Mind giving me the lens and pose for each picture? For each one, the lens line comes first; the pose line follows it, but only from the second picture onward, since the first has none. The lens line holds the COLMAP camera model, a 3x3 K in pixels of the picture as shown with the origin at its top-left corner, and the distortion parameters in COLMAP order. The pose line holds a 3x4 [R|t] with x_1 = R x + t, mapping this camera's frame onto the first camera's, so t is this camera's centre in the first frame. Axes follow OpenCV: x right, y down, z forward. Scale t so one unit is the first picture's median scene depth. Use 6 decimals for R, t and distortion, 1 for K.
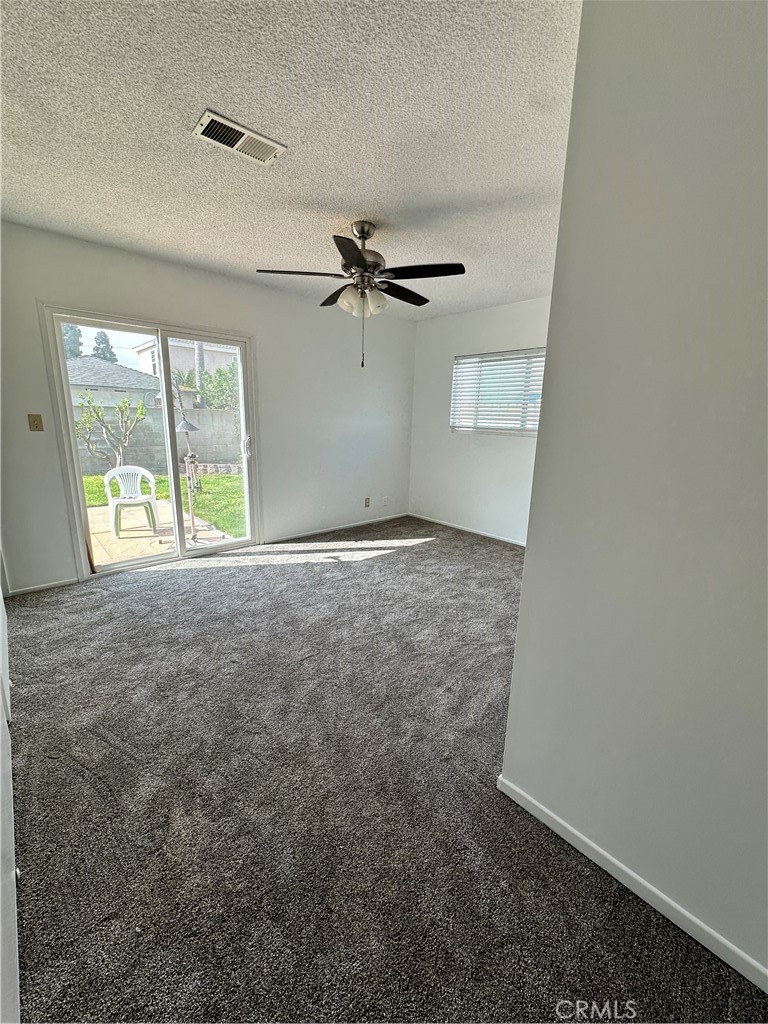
lens RADIAL K [[409.9, 0, 385.7], [0, 409.9, 514.0], [0, 0, 1]] dist [-0.007907, 0.000284]
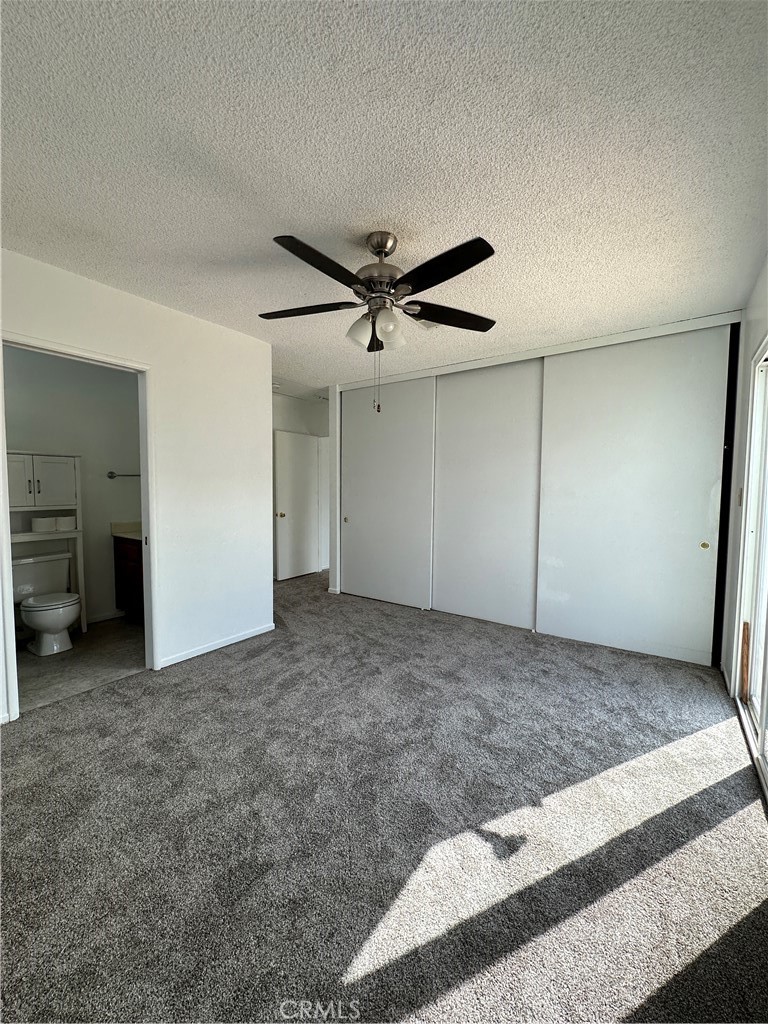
lens RADIAL K [[409.9, 0, 385.7], [0, 409.9, 514.0], [0, 0, 1]] dist [-0.007907, 0.000284]
pose [[-0.966937, -0.015100, -0.254566, 0.071062], [-0.084876, 0.960389, 0.265422, -0.258354], [0.240475, 0.278253, -0.929918, 1.242949]]
